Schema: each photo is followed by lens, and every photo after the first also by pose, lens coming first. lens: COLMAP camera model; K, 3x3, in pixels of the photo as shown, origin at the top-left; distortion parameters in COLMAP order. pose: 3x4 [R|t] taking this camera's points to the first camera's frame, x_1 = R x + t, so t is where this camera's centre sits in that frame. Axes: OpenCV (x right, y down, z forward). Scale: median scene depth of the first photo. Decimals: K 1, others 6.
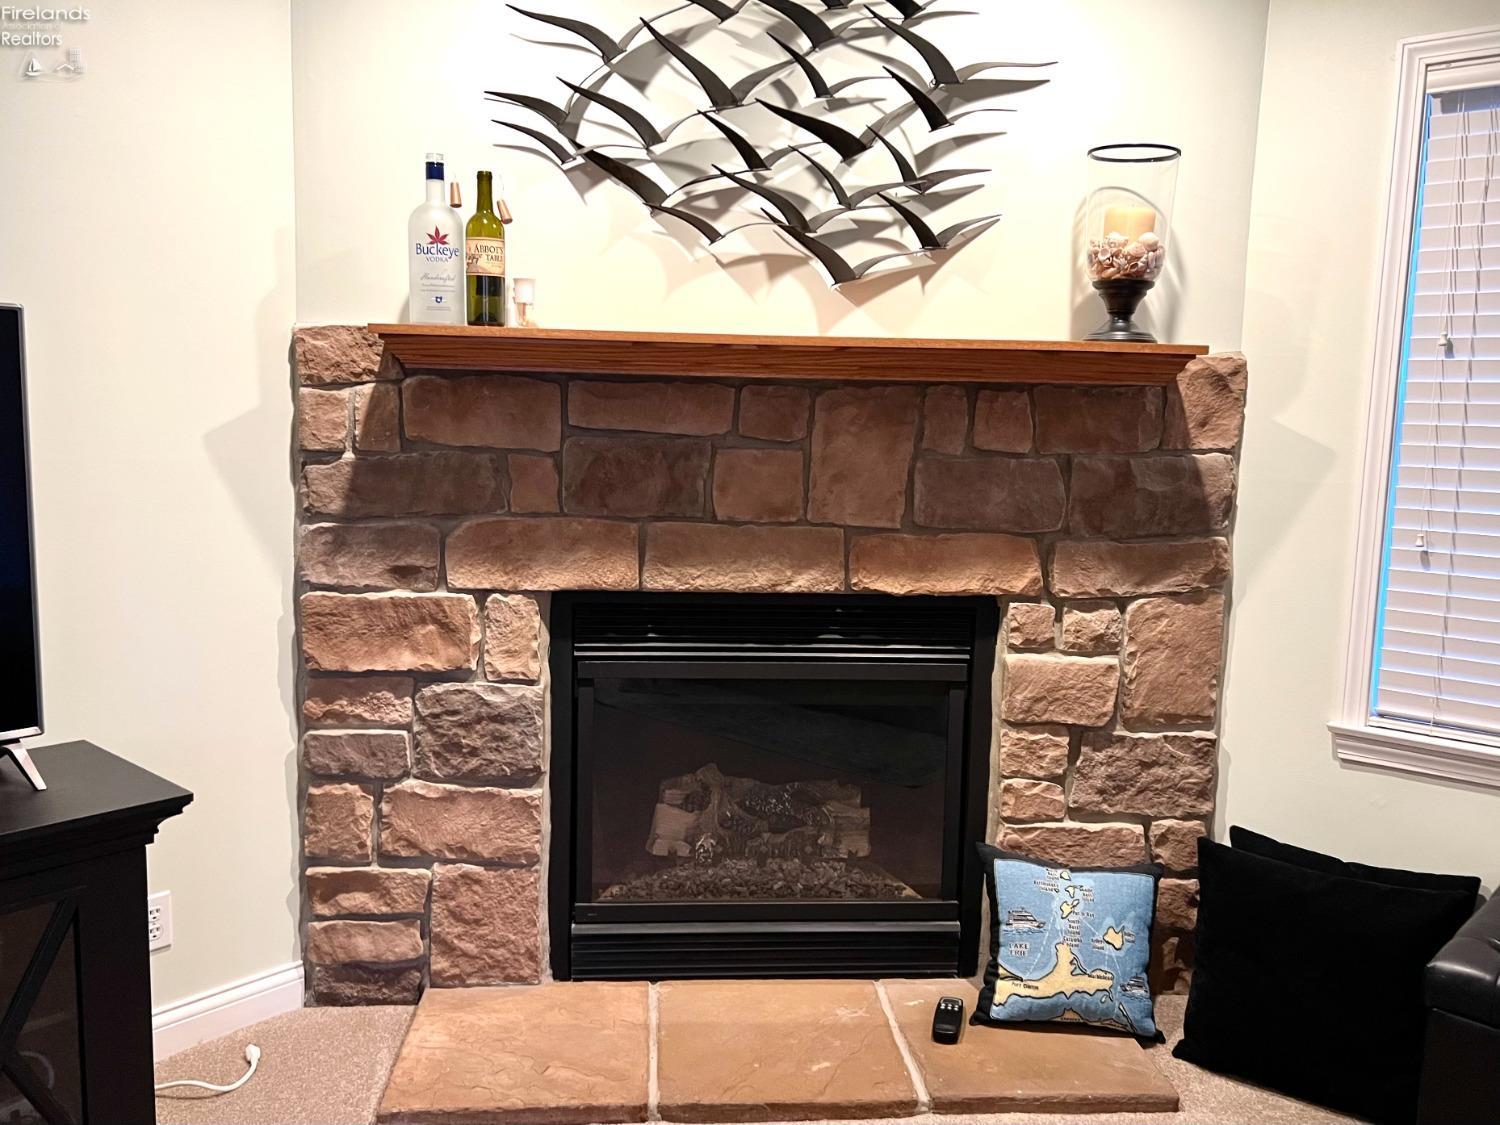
lens RADIAL K [[1127.9, 0, 755.9], [0, 1127.9, 557.5], [0, 0, 1]] dist [0.044441, -0.041623]
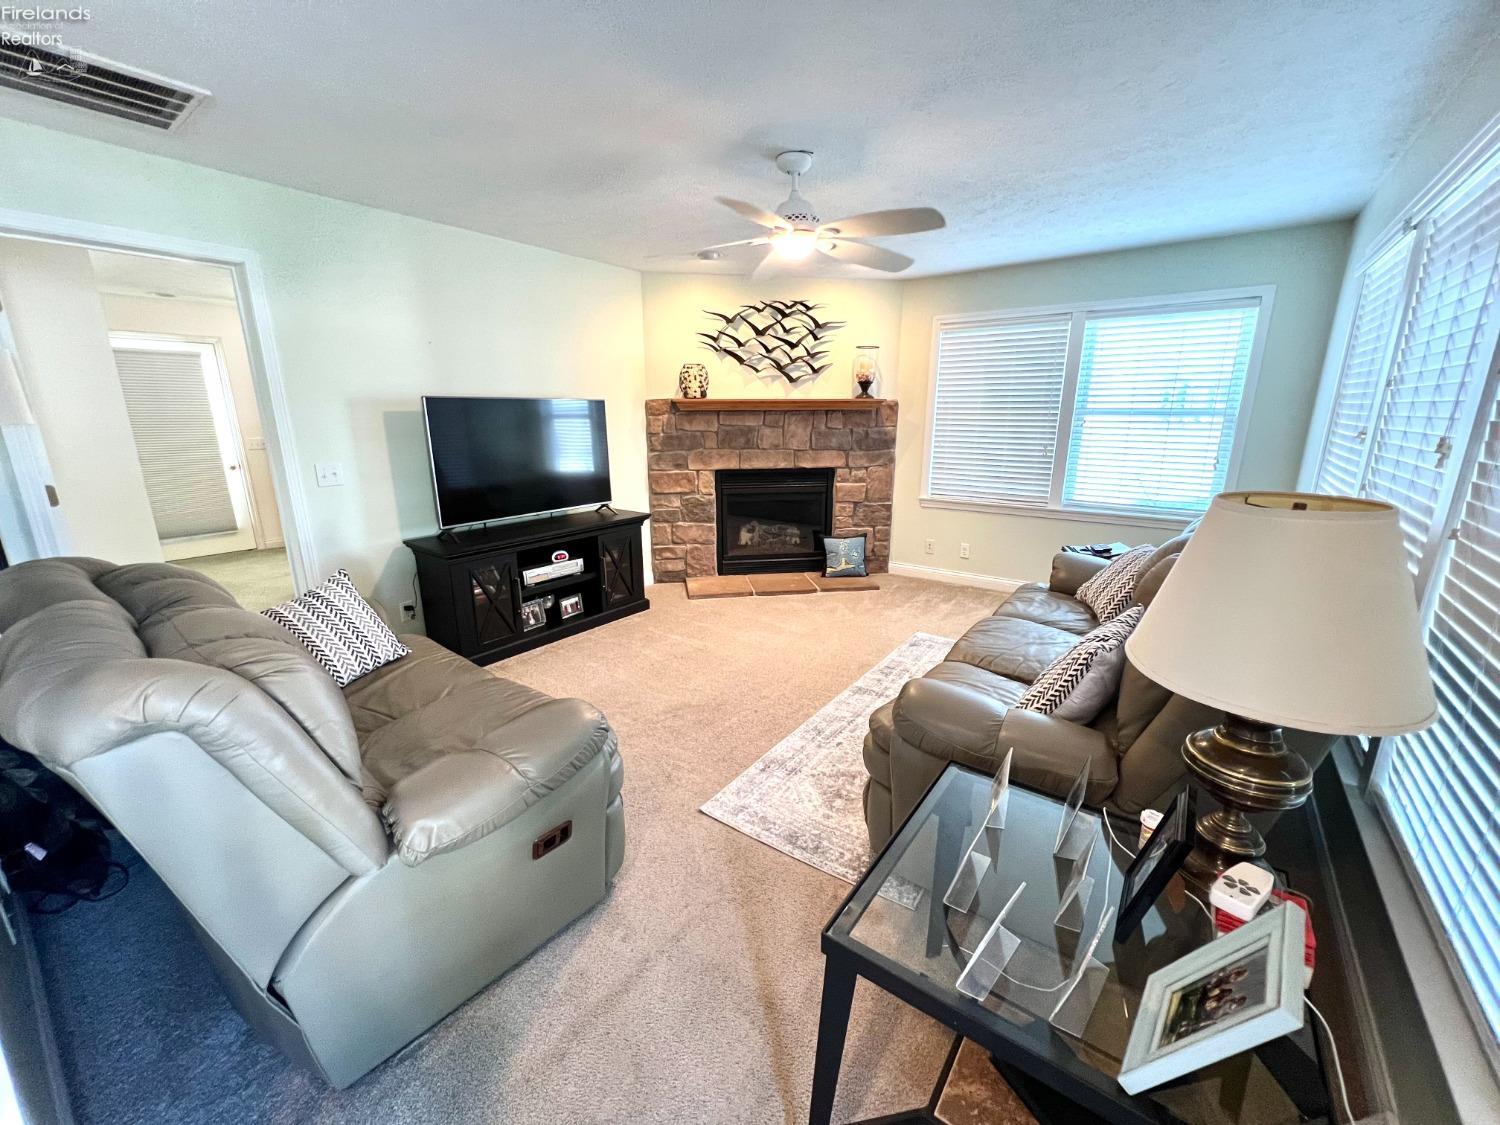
lens RADIAL K [[591.9, 0, 737.1], [0, 591.9, 563.4], [0, 0, 1]] dist [-0.001492, 0.001197]
pose [[0.996759, -0.043792, 0.067481, -0.258525], [0.035939, 0.992890, 0.113485, 0.118856], [-0.071970, -0.110692, 0.991245, -0.978572]]
